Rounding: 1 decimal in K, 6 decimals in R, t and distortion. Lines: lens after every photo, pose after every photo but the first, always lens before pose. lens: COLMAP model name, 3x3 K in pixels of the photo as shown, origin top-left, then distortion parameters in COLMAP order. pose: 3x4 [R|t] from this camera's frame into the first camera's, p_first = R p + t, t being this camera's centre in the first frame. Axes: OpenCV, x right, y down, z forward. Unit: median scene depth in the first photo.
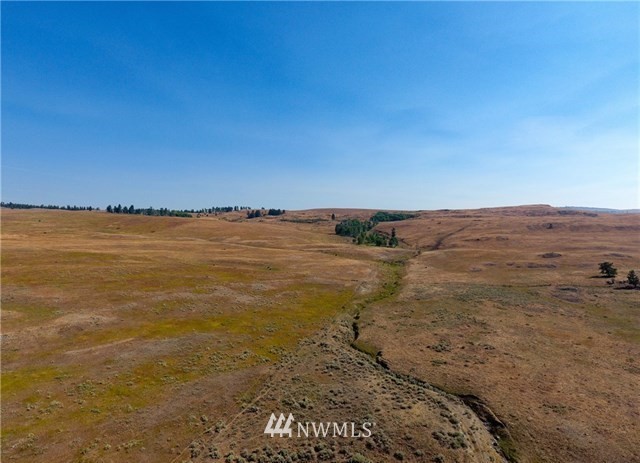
lens RADIAL K [[377.9, 0, 316.9], [0, 377.9, 229.4], [0, 0, 1]] dist [0.003677, -0.000953]
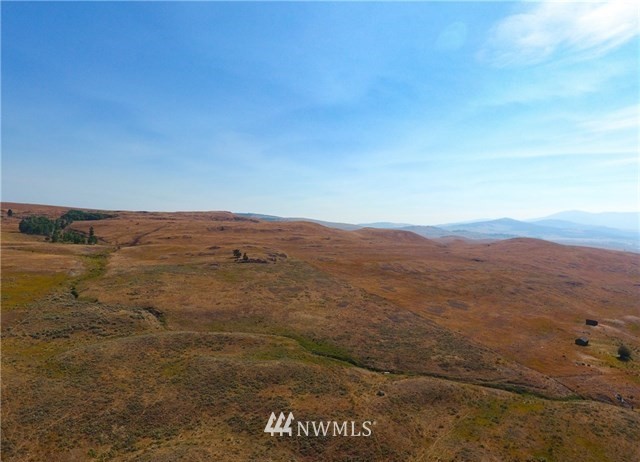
lens RADIAL K [[377.9, 0, 318.4], [0, 377.9, 217.2], [0, 0, 1]] dist [0.003677, -0.000953]
pose [[0.725869, 0.042225, 0.686535, -0.082219], [-0.017863, 0.998935, -0.042553, 0.002761], [-0.687601, 0.018625, 0.725850, -0.259718]]
